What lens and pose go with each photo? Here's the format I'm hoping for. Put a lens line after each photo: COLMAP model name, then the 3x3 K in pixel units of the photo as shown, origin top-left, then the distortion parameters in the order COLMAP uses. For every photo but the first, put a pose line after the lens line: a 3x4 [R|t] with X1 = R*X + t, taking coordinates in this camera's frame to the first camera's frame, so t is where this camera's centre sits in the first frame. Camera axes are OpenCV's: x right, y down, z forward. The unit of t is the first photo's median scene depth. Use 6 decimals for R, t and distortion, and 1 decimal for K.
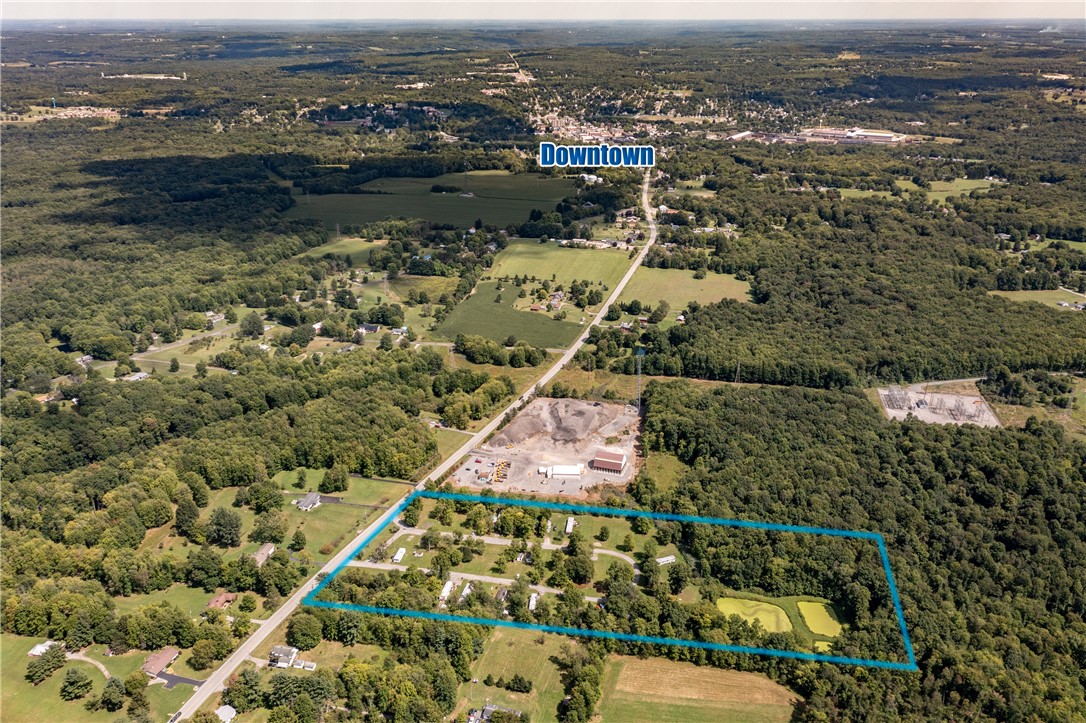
lens RADIAL K [[868.0, 0, 542.2], [0, 868.0, 365.7], [0, 0, 1]] dist [0.000344, 0.013951]
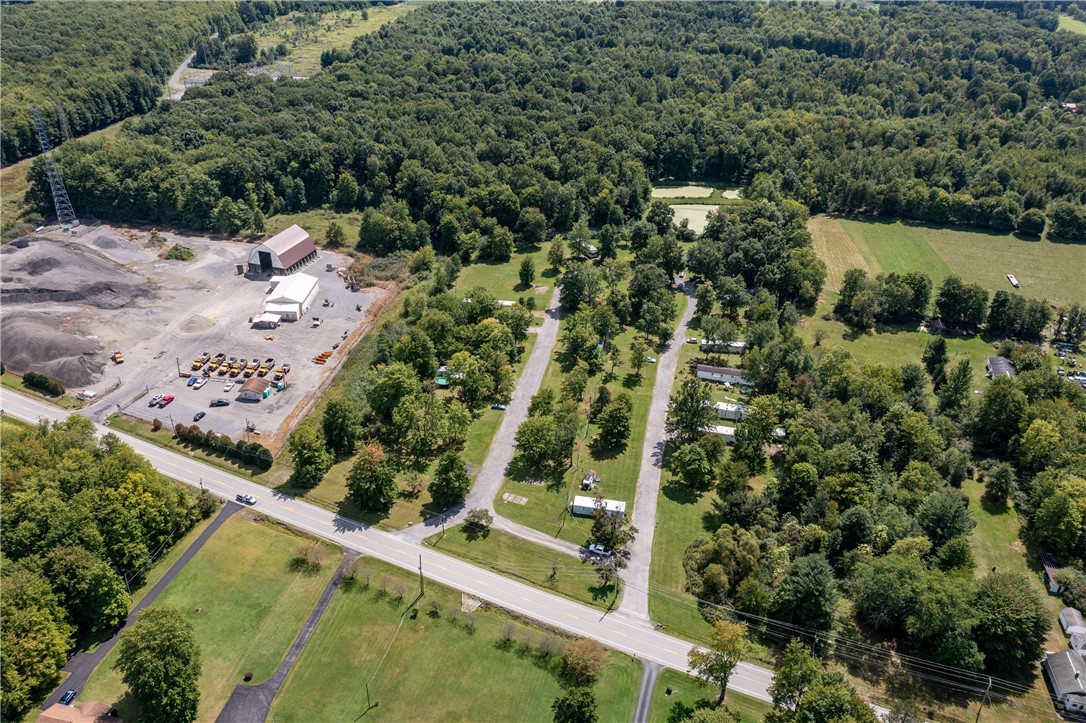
lens RADIAL K [[875.1, 0, 543.0], [0, 875.1, 361.5], [0, 0, 1]] dist [0.005841, 0.013863]
pose [[-0.003129, -0.492802, 0.870136, -0.413630], [0.367365, 0.808730, 0.459346, -0.016240], [-0.930071, 0.321095, 0.178507, 0.829034]]
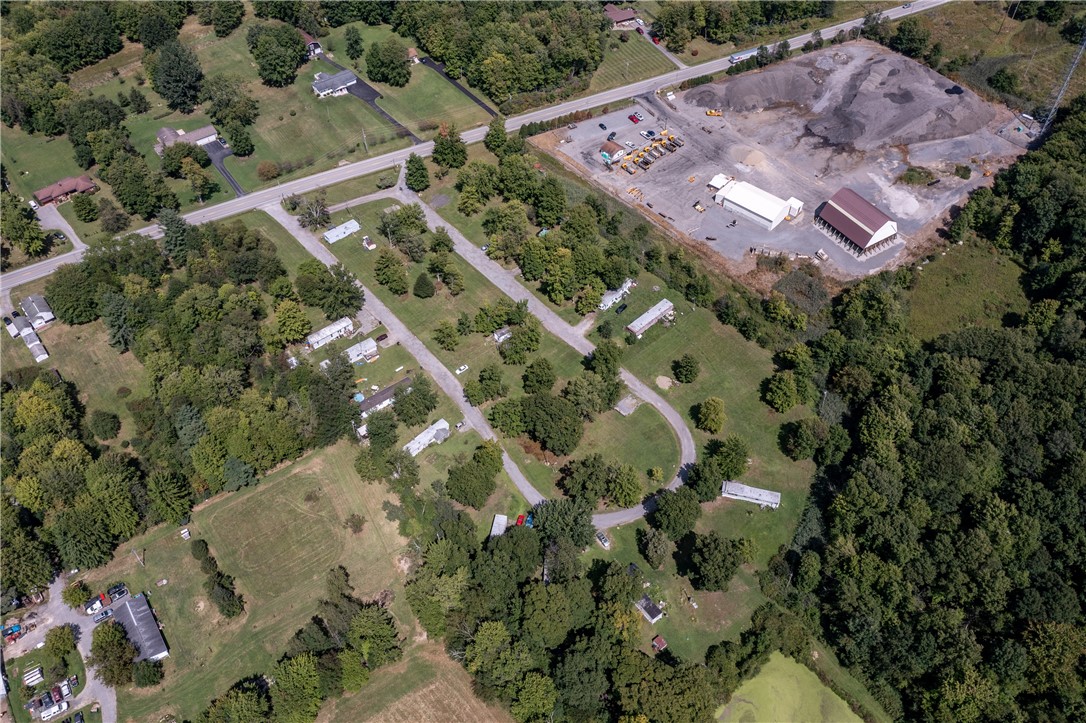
lens RADIAL K [[868.0, 0, 542.2], [0, 868.0, 365.7], [0, 0, 1]] dist [0.000344, 0.013951]
pose [[0.778979, 0.472293, -0.412469, 0.182611], [-0.237946, 0.831238, 0.502420, -0.018033], [0.580150, -0.293229, 0.759897, 0.555879]]
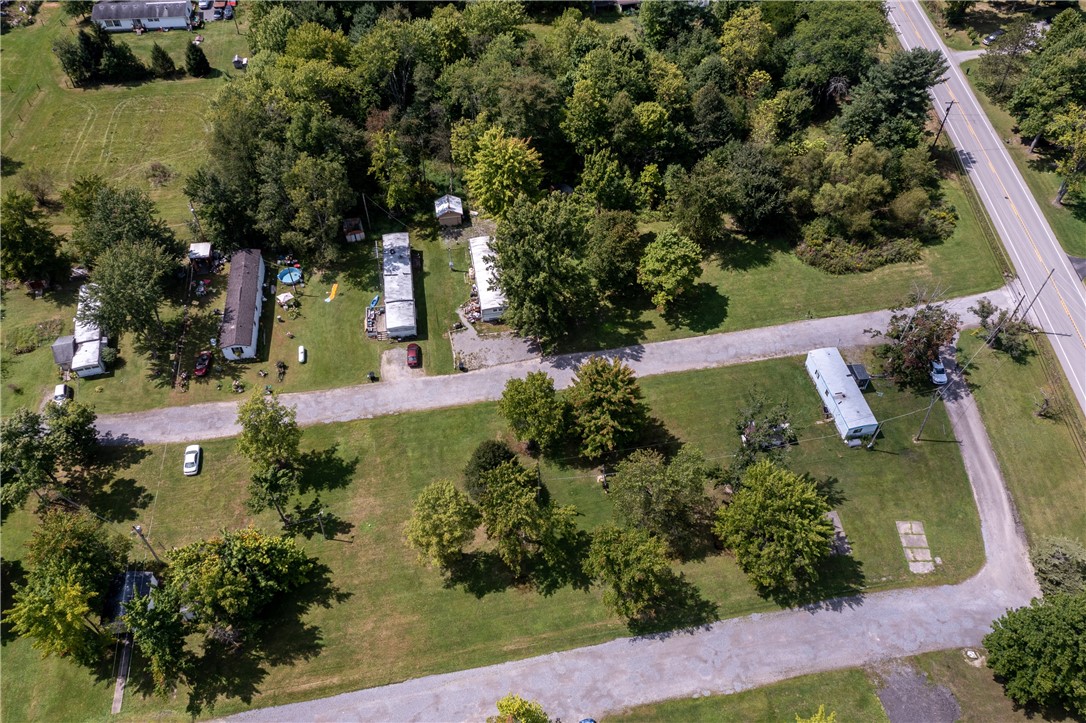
lens RADIAL K [[868.0, 0, 542.2], [0, 868.0, 365.7], [0, 0, 1]] dist [0.000344, 0.013951]
pose [[-0.928511, 0.281234, -0.242433, -0.050891], [-0.146441, 0.322630, 0.935128, 0.039983], [0.341206, 0.903779, -0.258381, 0.906838]]
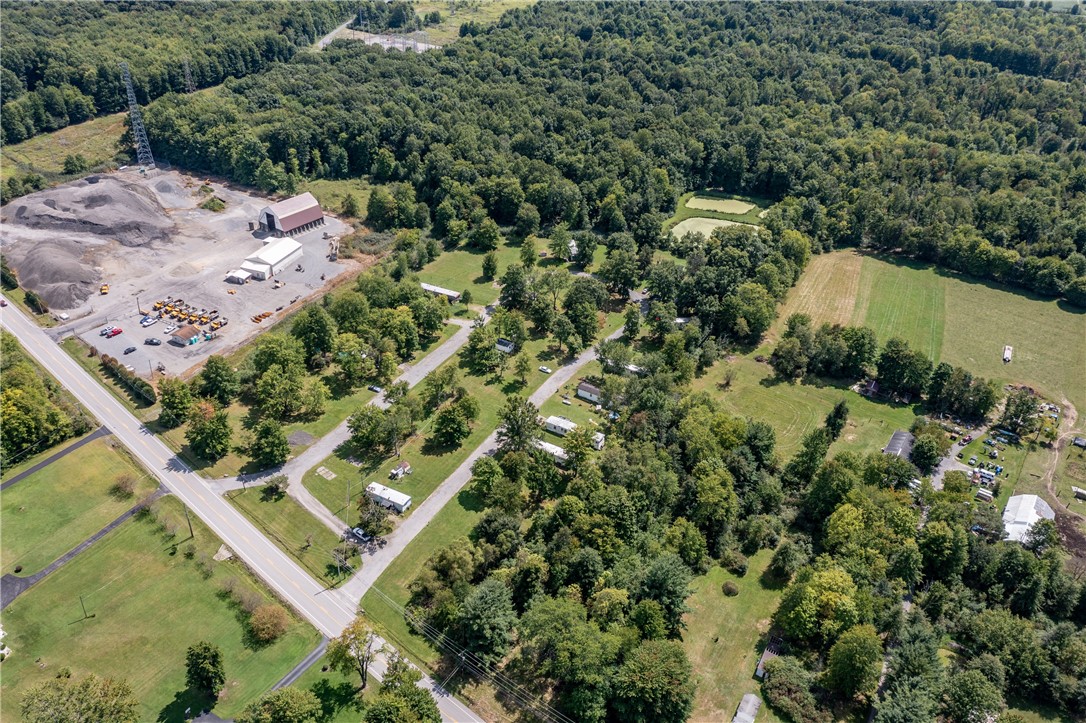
lens RADIAL K [[875.1, 0, 543.0], [0, 875.1, 361.5], [0, 0, 1]] dist [0.005841, 0.013863]
pose [[0.292551, -0.501259, 0.814342, -0.400047], [0.331258, 0.851994, 0.405431, 0.016247], [-0.897041, 0.151149, 0.415298, 0.665910]]
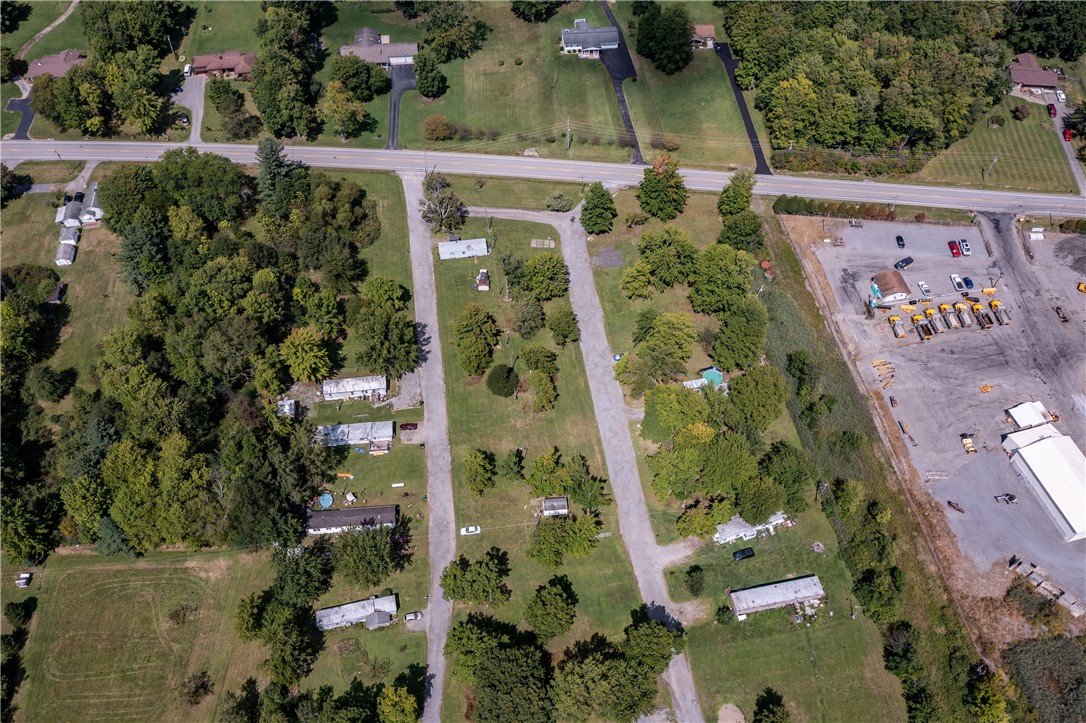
lens RADIAL K [[868.0, 0, 542.2], [0, 868.0, 365.7], [0, 0, 1]] dist [0.000344, 0.013951]
pose [[0.327472, 0.770669, -0.546654, 0.099762], [-0.369930, 0.636944, 0.676354, -0.031743], [0.869433, -0.019263, 0.493675, 0.736696]]
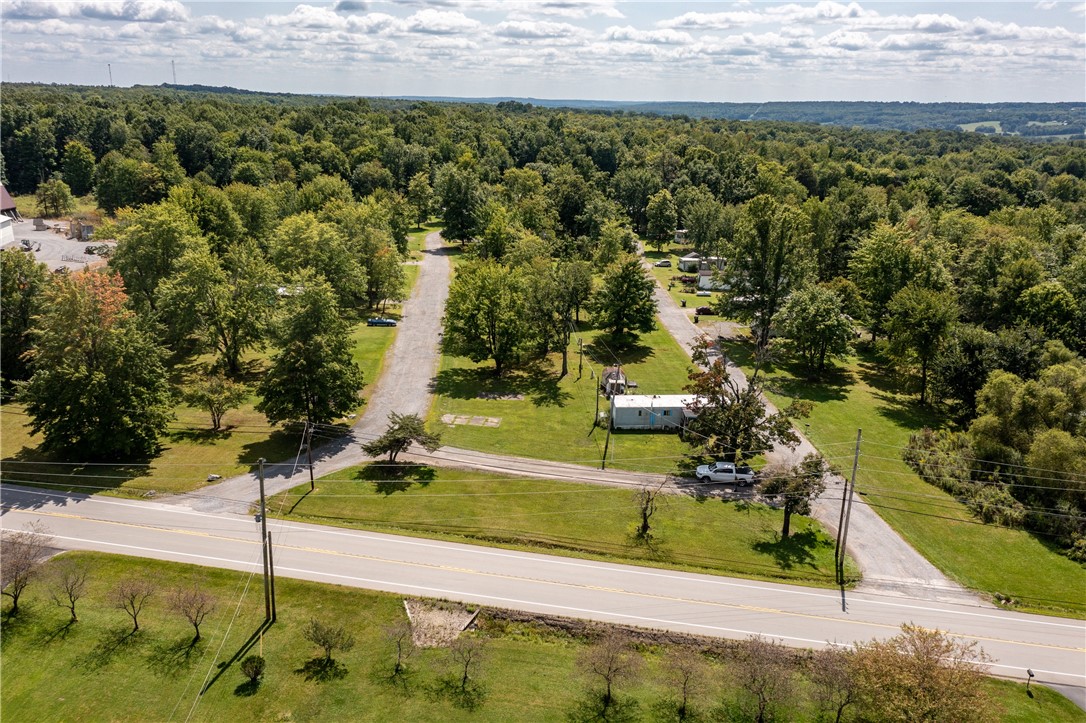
lens RADIAL K [[871.1, 0, 543.0], [0, 871.1, 361.5], [0, 0, 1]] dist [0.006173, 0.015516]
pose [[-0.256609, -0.285310, 0.923445, -0.274244], [0.352882, 0.861822, 0.364331, 0.125093], [-0.899792, 0.419358, -0.120470, 0.921164]]
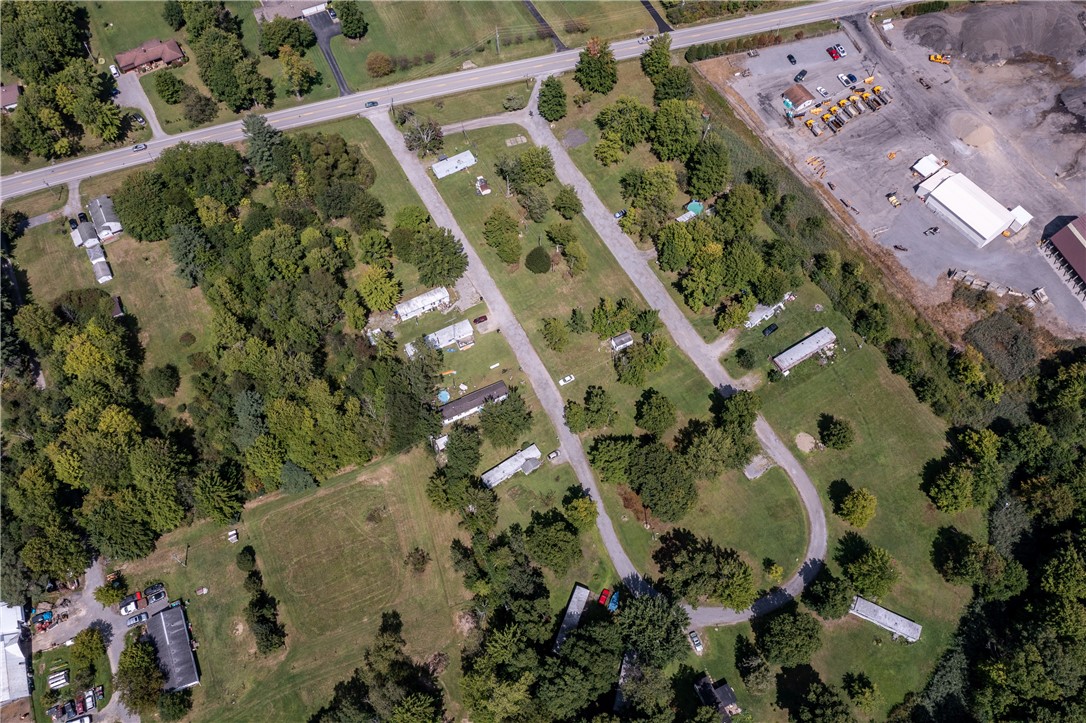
lens RADIAL K [[871.1, 0, 543.0], [0, 871.1, 361.5], [0, 0, 1]] dist [0.006173, 0.015516]
pose [[0.637982, 0.676908, -0.367116, 0.097650], [-0.293619, 0.654563, 0.696660, -0.046941], [0.711875, -0.336665, 0.616353, 0.629632]]
